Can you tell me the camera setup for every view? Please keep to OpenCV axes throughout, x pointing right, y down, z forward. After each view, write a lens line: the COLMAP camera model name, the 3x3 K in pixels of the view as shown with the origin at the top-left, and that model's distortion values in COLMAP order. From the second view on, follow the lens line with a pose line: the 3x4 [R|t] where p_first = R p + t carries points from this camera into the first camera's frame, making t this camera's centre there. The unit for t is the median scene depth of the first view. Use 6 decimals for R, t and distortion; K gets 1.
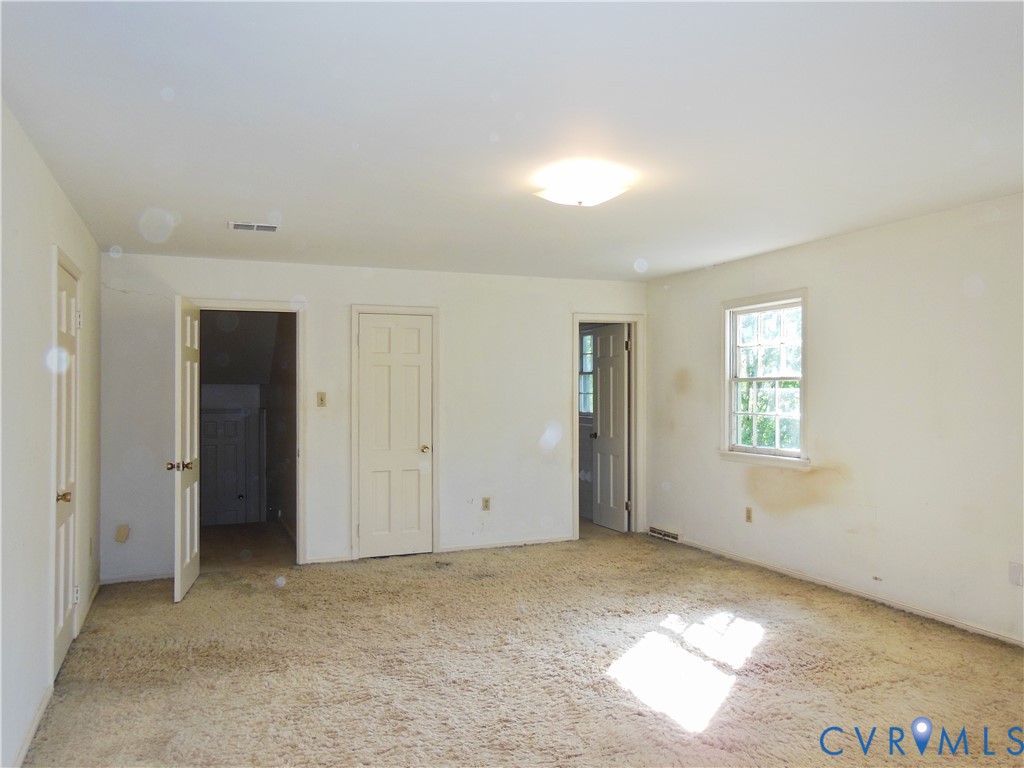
lens RADIAL K [[765.9, 0, 512.7], [0, 765.9, 384.4], [0, 0, 1]] dist [-0.007578, 0.058840]
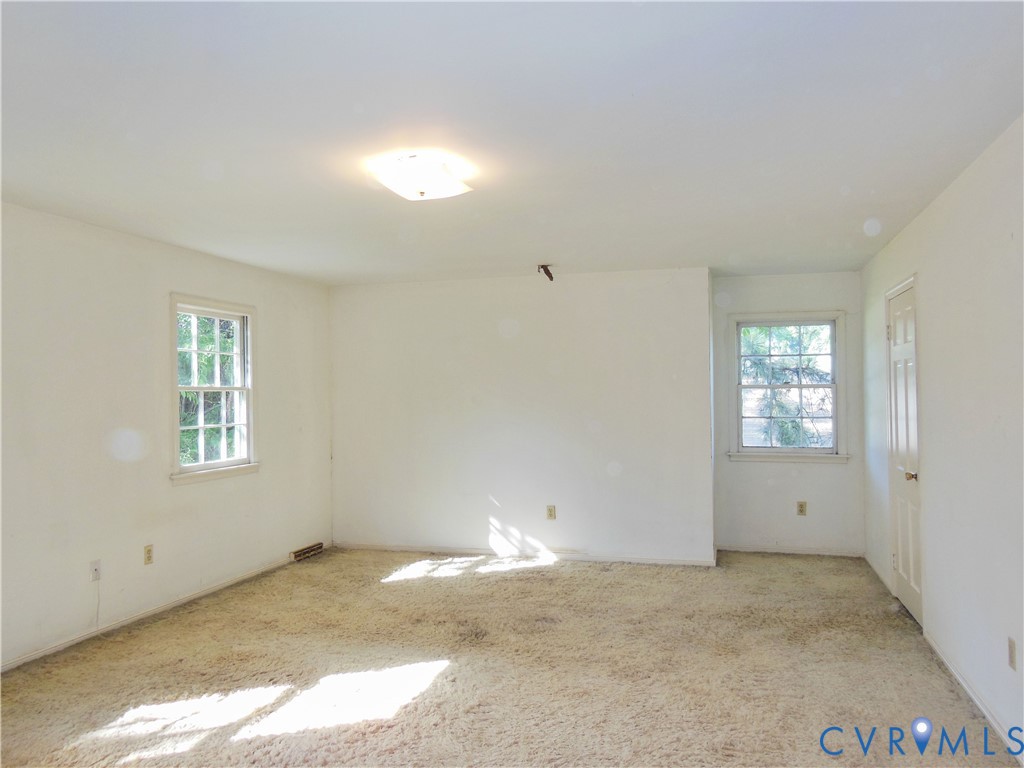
lens RADIAL K [[765.9, 0, 513.1], [0, 765.9, 385.5], [0, 0, 1]] dist [-0.007578, 0.058840]
pose [[-0.770265, 0.024253, 0.637263, -0.500166], [0.018613, 0.999706, -0.015549, 0.008745], [-0.637453, -0.000116, -0.770490, 1.424025]]
